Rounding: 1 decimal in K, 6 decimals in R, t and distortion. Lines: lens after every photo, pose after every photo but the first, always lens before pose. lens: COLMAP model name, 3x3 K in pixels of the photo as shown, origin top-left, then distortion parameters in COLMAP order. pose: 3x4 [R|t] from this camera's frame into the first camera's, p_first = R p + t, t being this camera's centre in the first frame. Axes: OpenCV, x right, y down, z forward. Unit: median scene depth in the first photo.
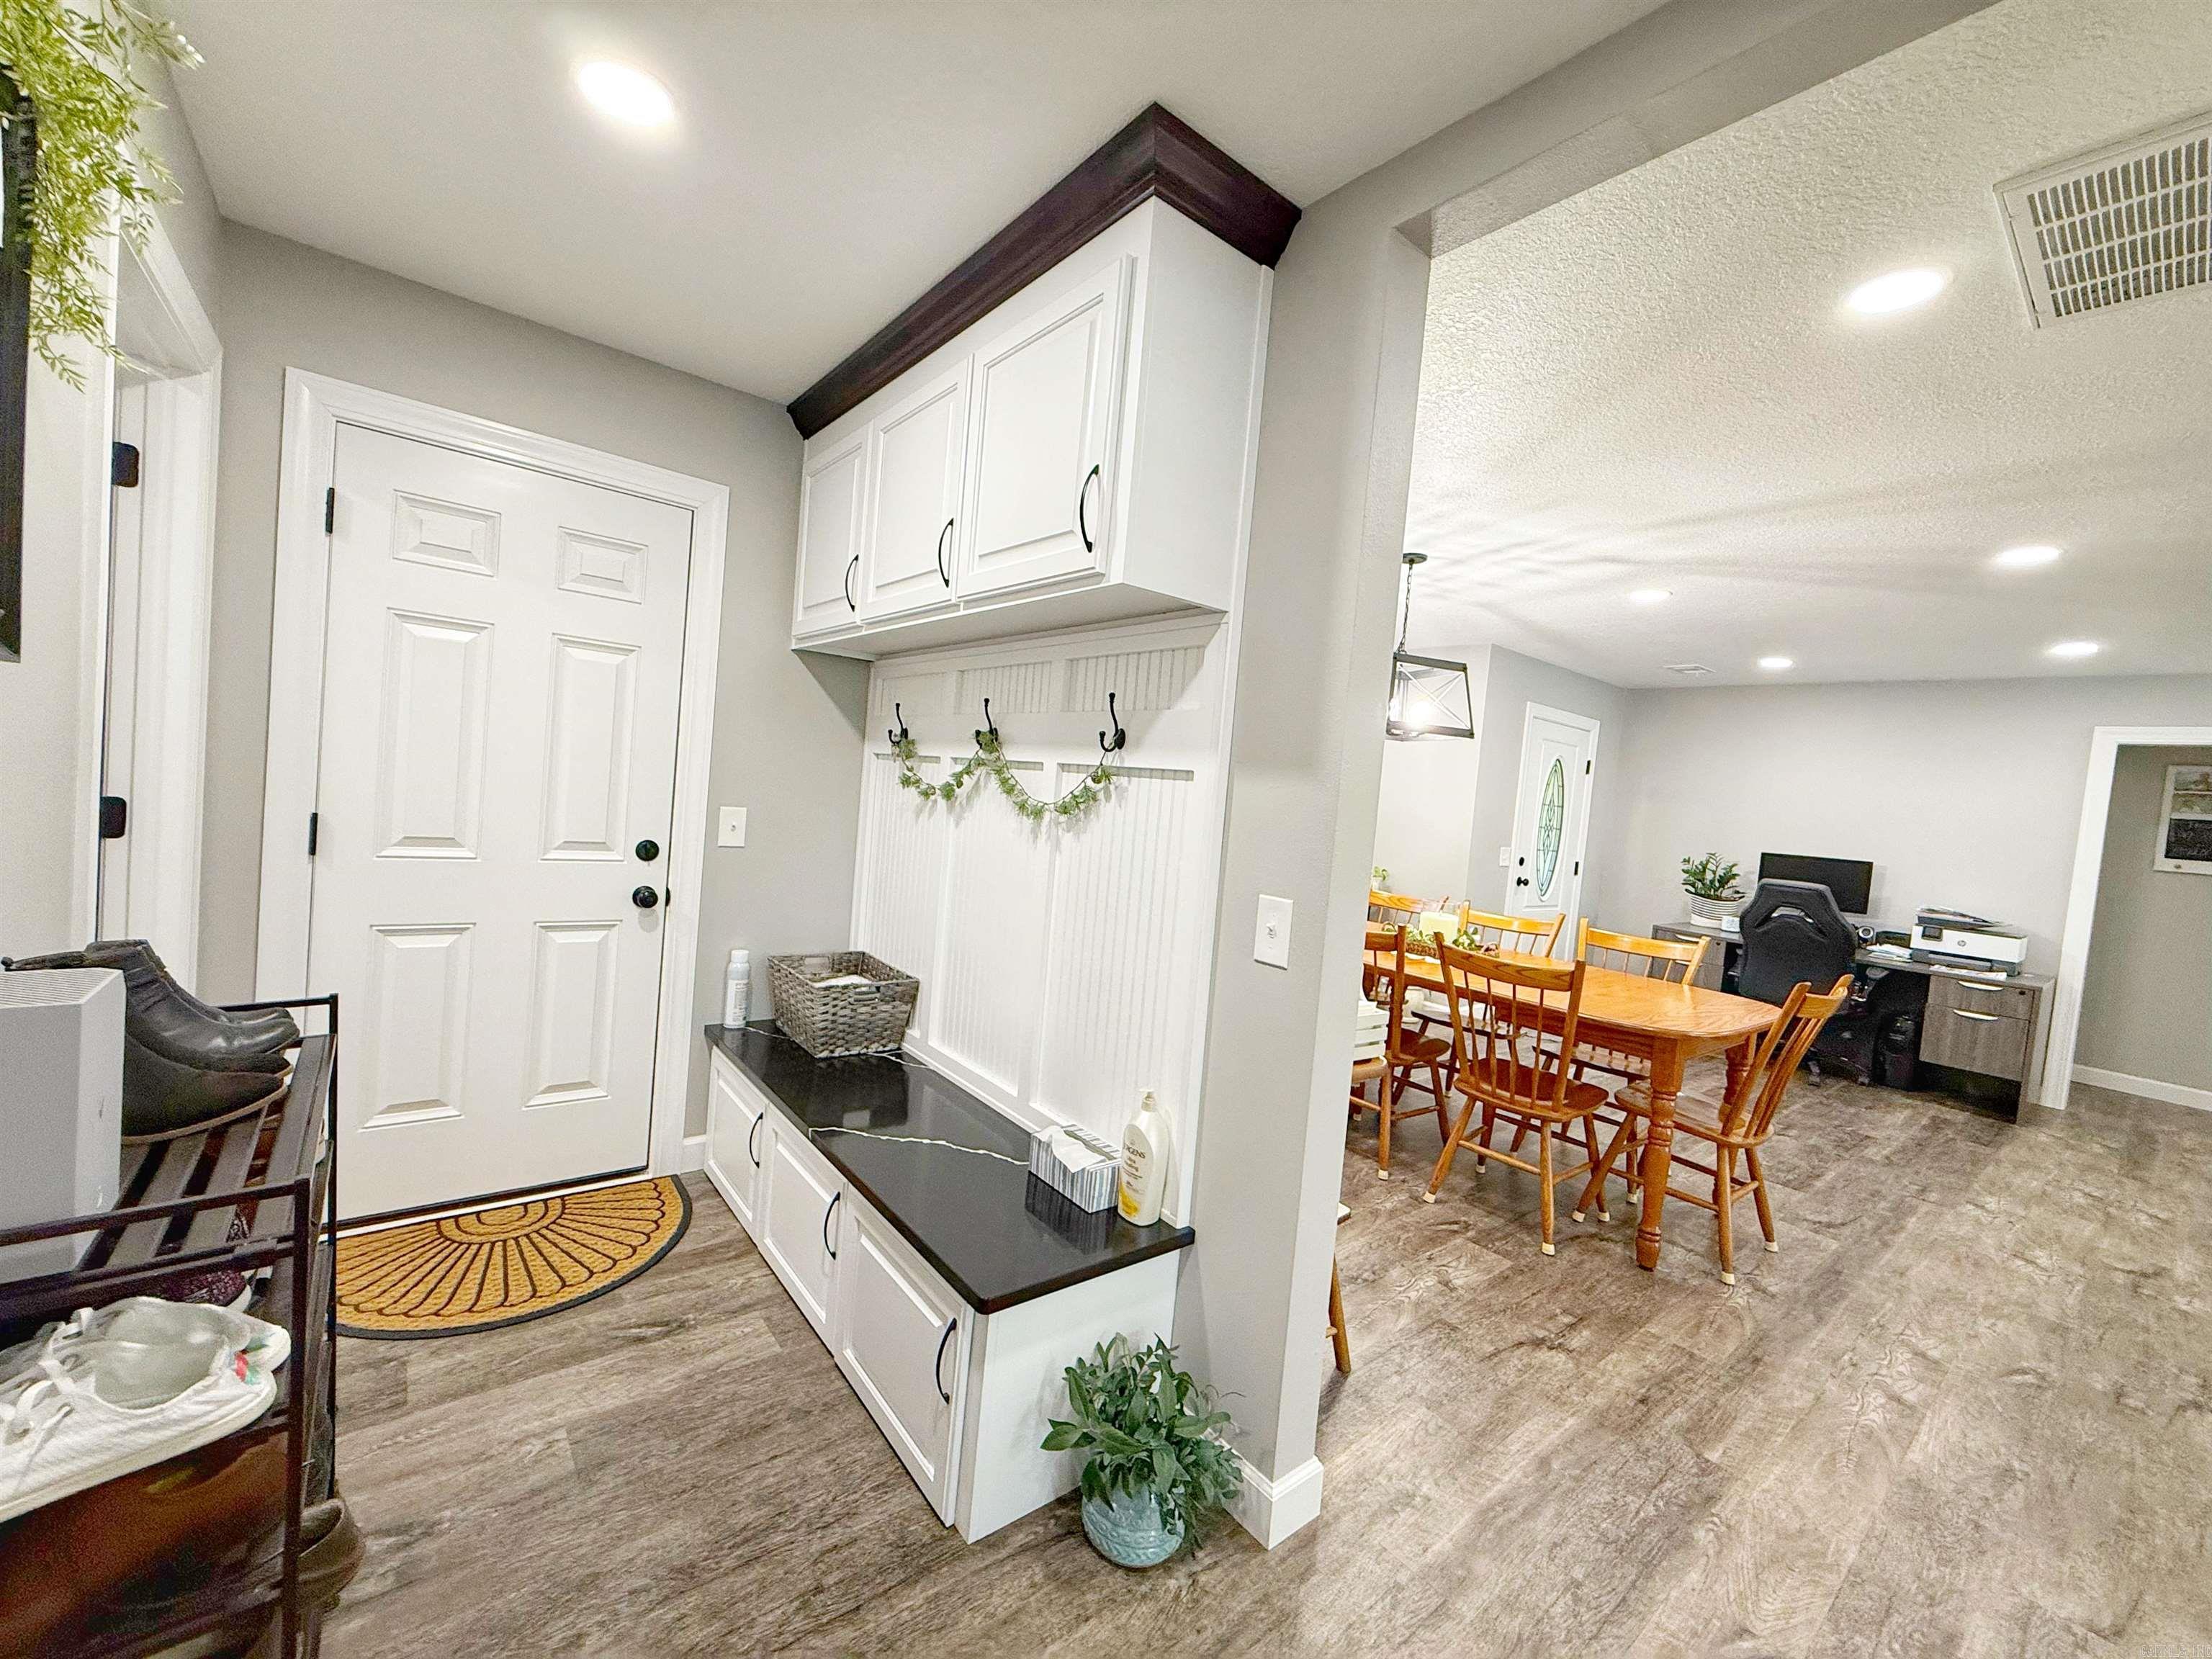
lens RADIAL K [[885.1, 0, 1106.0], [0, 885.1, 829.5], [0, 0, 1]] dist [0.003731, 0.000106]
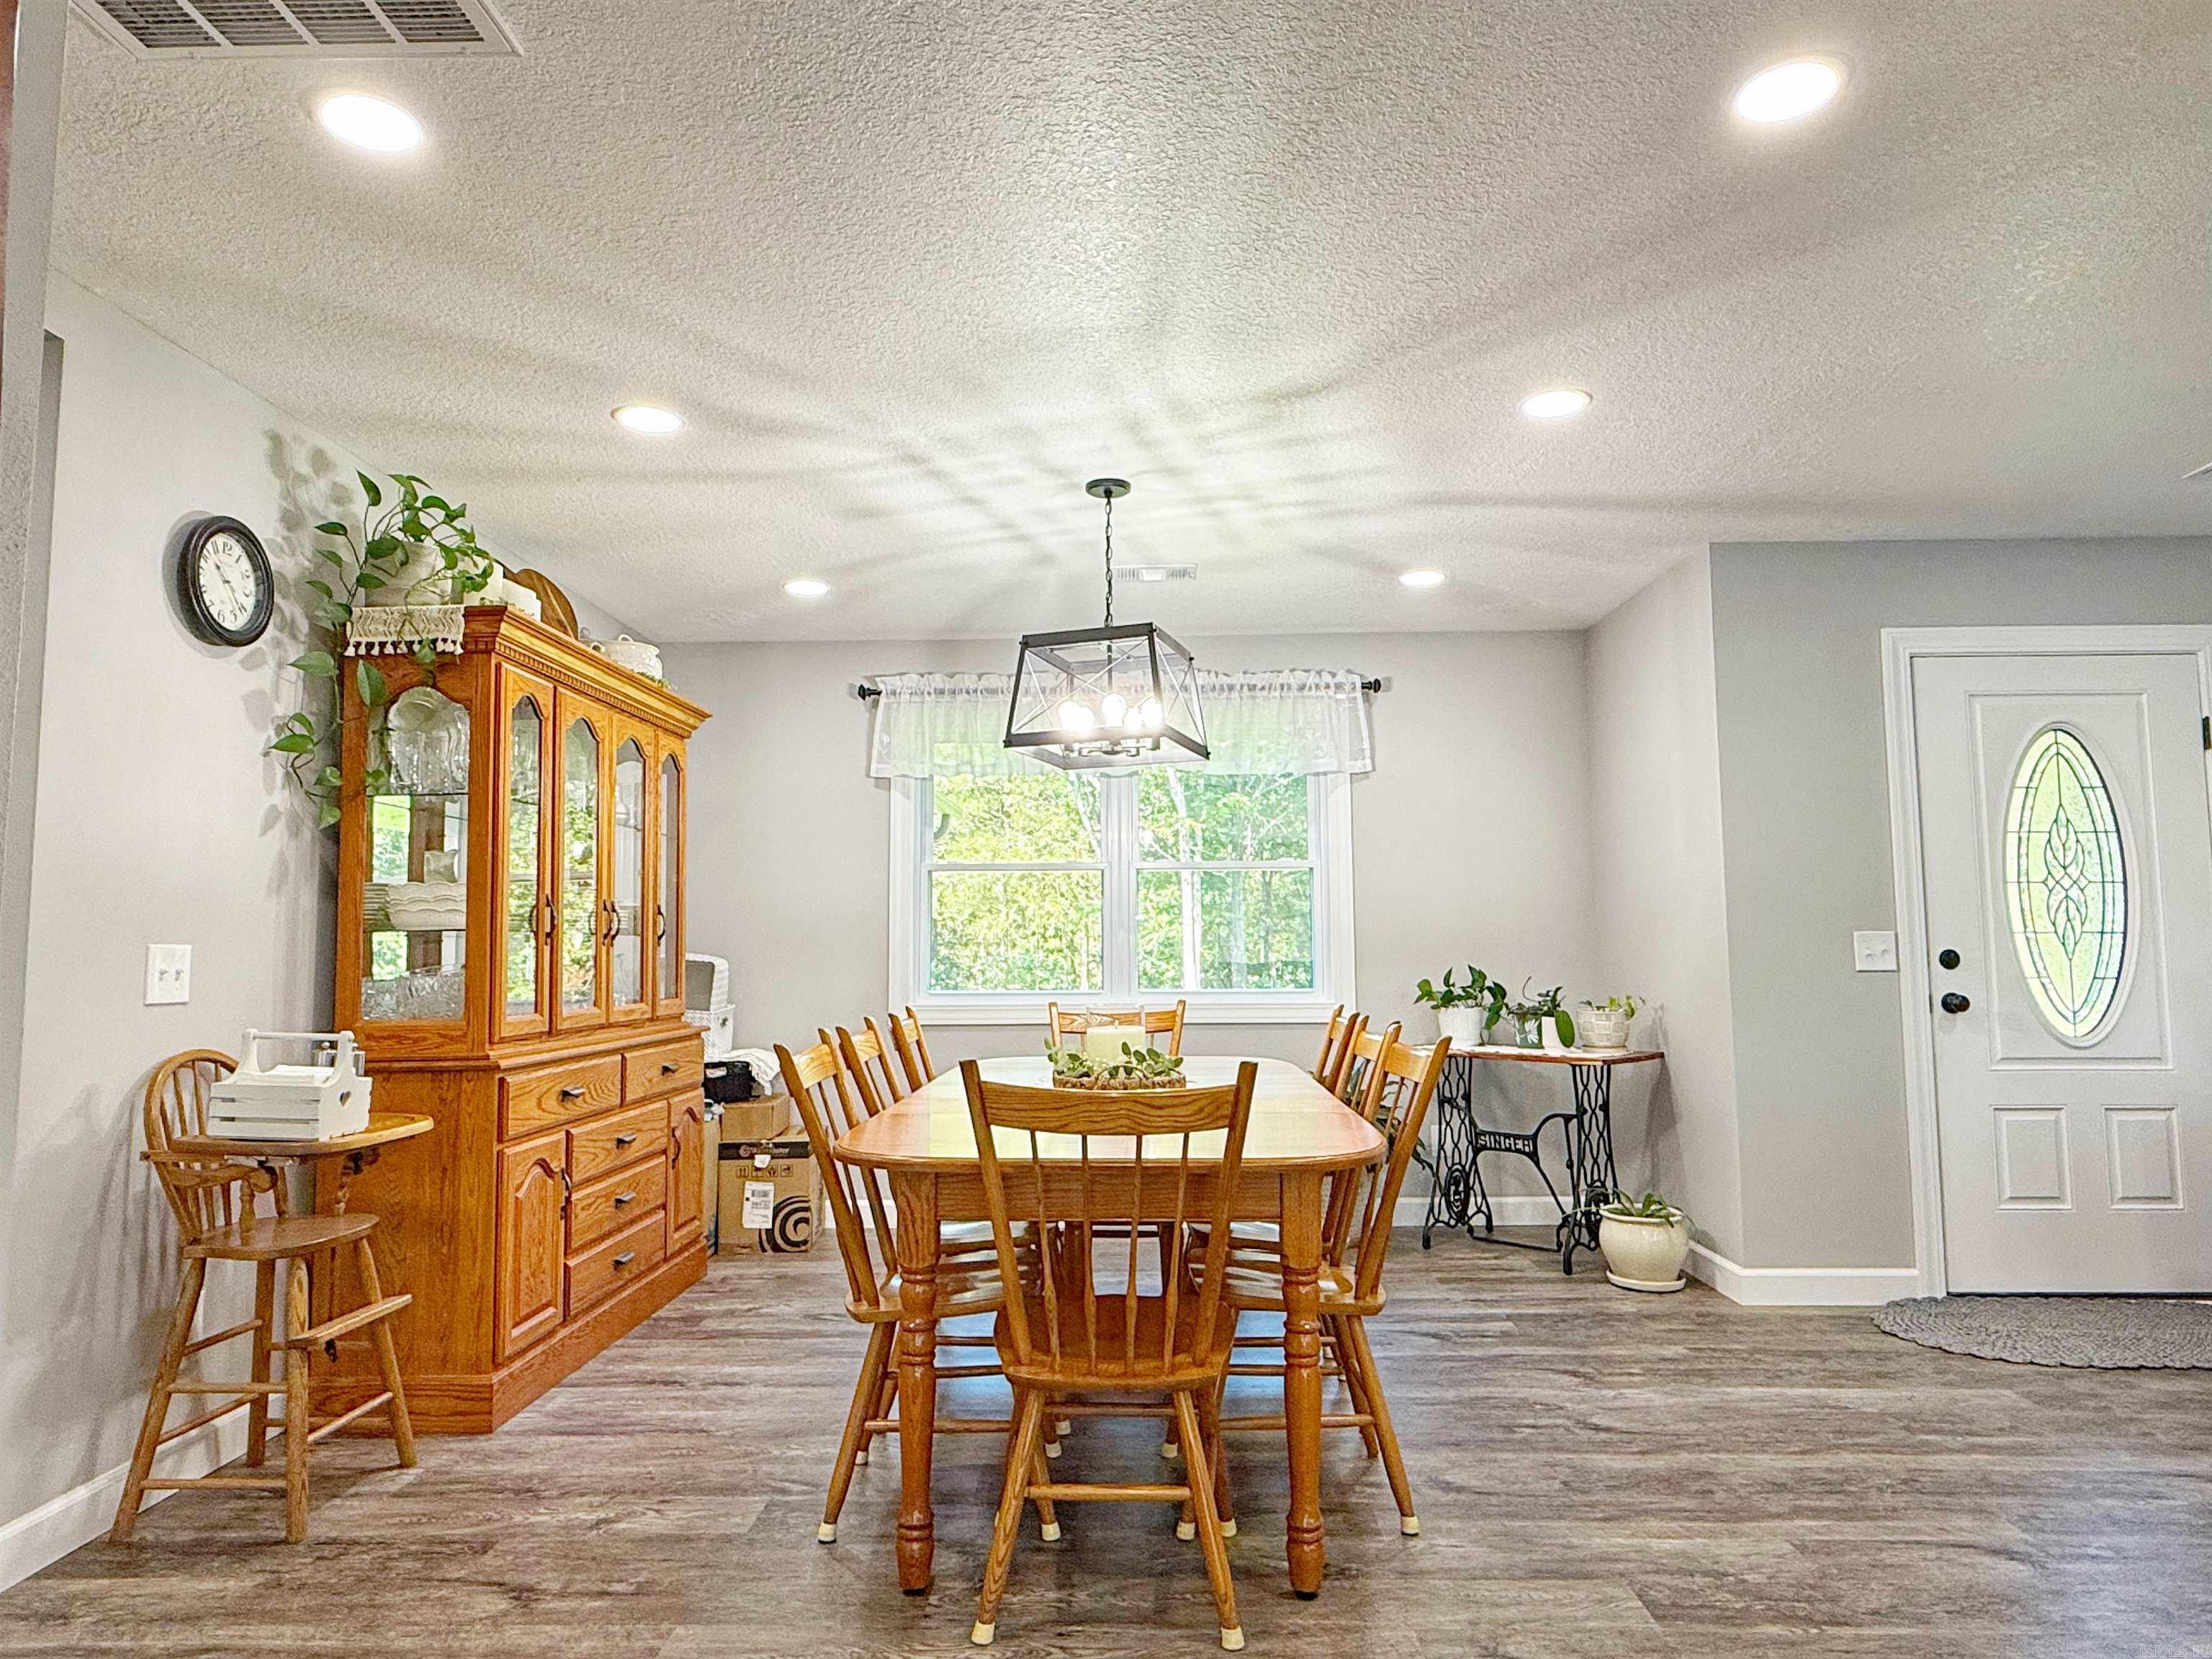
lens RADIAL K [[1340.4, 0, 1106.0], [0, 1340.4, 829.5], [0, 0, 1]] dist [-0.000481, 0.000008]
pose [[0.762064, -0.148091, -0.630339, 0.993337], [0.046639, 0.983520, -0.174682, 0.127293], [0.645820, 0.103720, 0.756412, 0.282502]]
